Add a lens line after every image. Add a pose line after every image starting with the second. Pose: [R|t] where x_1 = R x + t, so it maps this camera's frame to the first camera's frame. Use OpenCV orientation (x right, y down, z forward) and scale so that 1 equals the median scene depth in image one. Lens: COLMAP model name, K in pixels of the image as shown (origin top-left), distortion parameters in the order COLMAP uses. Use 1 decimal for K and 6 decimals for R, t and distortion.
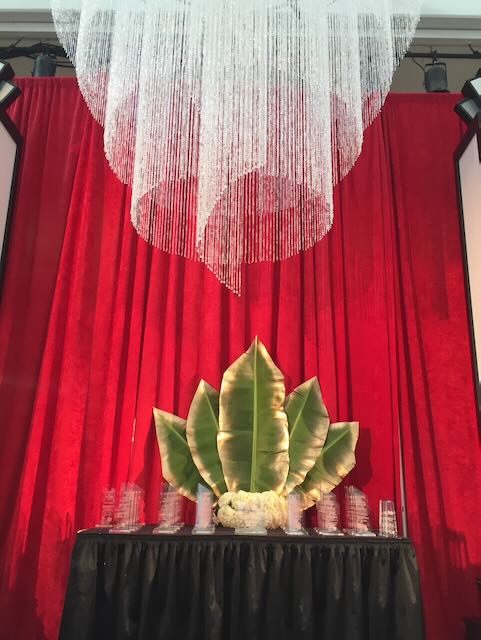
lens RADIAL K [[547.2, 0, 248.5], [0, 547.2, 320.5], [0, 0, 1]] dist [-0.001144, -0.006956]
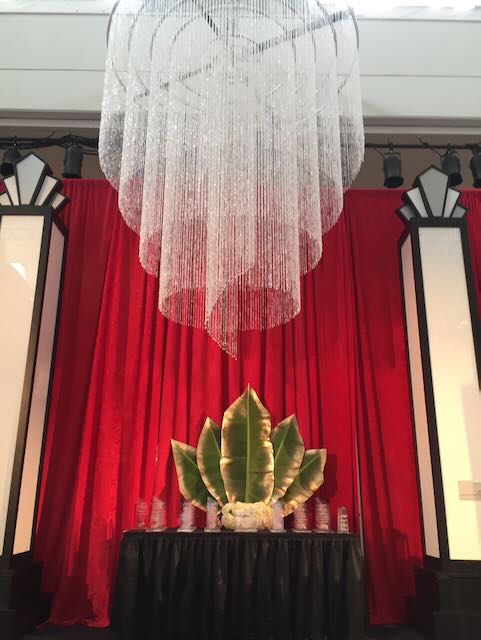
lens RADIAL K [[537.2, 0, 240.5], [0, 537.2, 320.0], [0, 0, 1]] dist [0.001697, 0.004152]
pose [[0.999953, -0.009218, -0.002882, -0.000584], [0.009118, 0.999416, -0.032919, -0.088813], [0.003183, 0.032892, 0.999454, -0.321915]]
